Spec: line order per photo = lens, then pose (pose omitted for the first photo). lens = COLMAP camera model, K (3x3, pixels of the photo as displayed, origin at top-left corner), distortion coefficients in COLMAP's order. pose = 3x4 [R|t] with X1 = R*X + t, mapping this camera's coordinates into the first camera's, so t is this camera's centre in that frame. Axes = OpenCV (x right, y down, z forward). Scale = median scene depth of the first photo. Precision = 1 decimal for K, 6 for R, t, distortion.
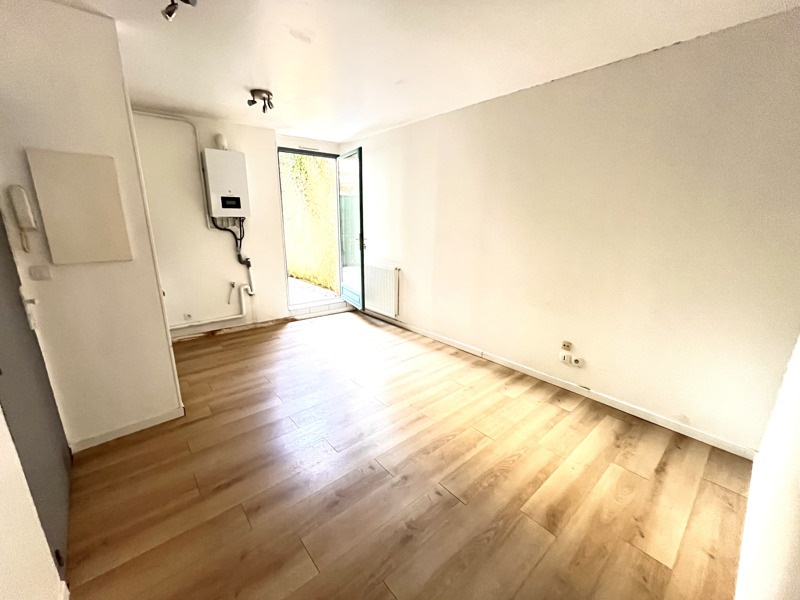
lens RADIAL K [[321.1, 0, 397.2], [0, 321.1, 298.2], [0, 0, 1]] dist [-0.000428, 0.000095]
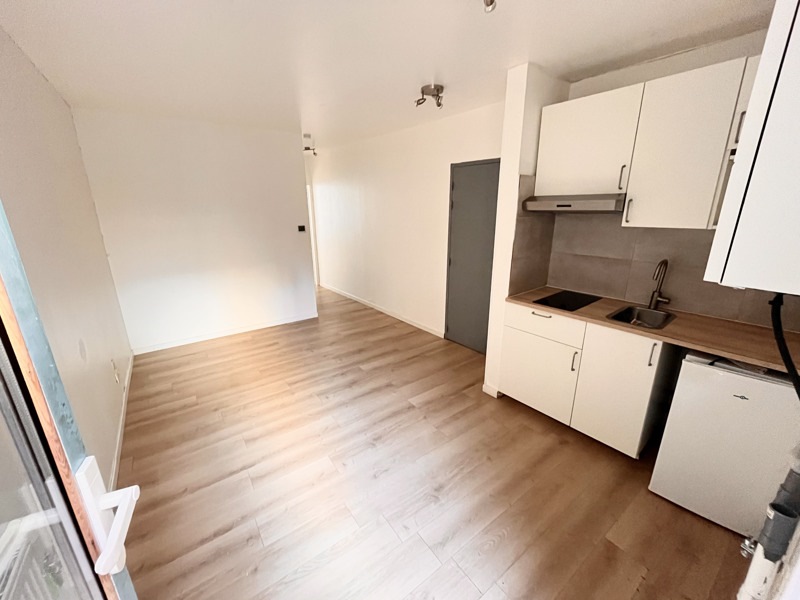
lens RADIAL K [[322.7, 0, 400.0], [0, 322.7, 300.0], [0, 0, 1]] dist [-0.000938, -0.000088]
pose [[-0.997097, -0.025308, 0.071812, -0.297889], [0.015030, 0.859168, 0.511472, -0.385215], [-0.074643, 0.511067, -0.856294, 1.312039]]
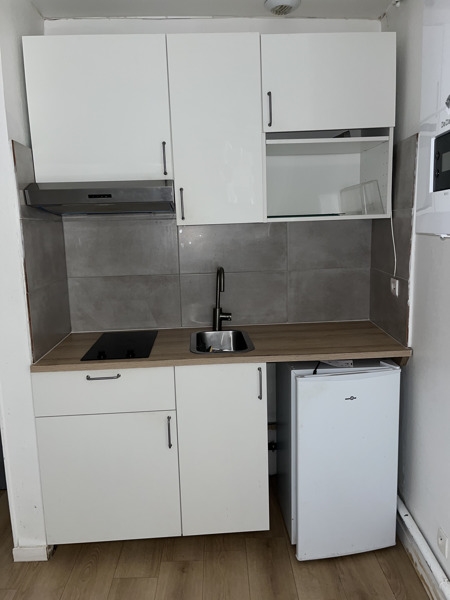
lens RADIAL K [[449.8, 0, 225.0], [0, 449.8, 300.0], [0, 0, 1]] dist [0.017904, -0.005126]
pose [[-0.645247, 0.130486, -0.752748, -0.237141], [-0.167240, 0.937282, 0.305831, -0.293182], [0.745444, 0.323226, -0.582956, 1.133973]]
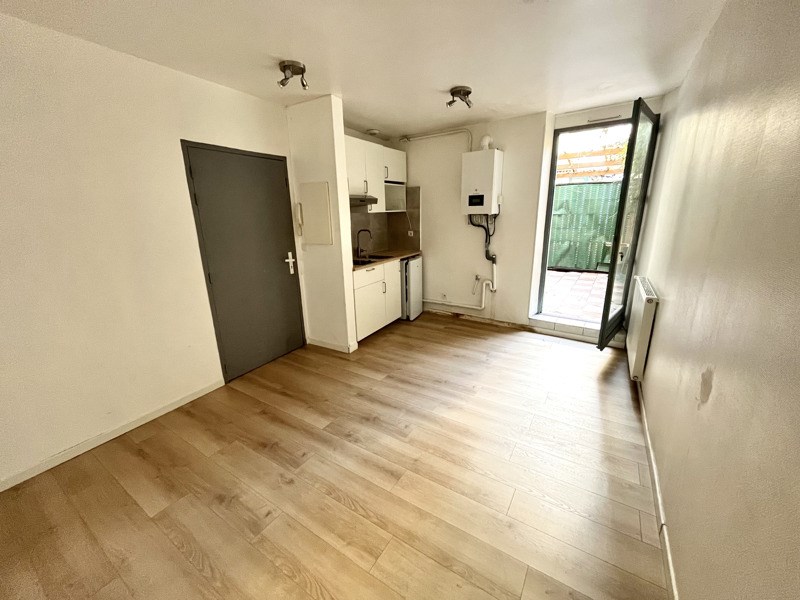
lens RADIAL K [[321.1, 0, 397.2], [0, 321.1, 298.2], [0, 0, 1]] dist [-0.000428, 0.000095]
pose [[0.289870, 0.231086, -0.928749, 0.487219], [-0.209658, 0.962174, 0.173967, -0.123263], [0.933820, 0.144292, 0.327354, 0.479732]]
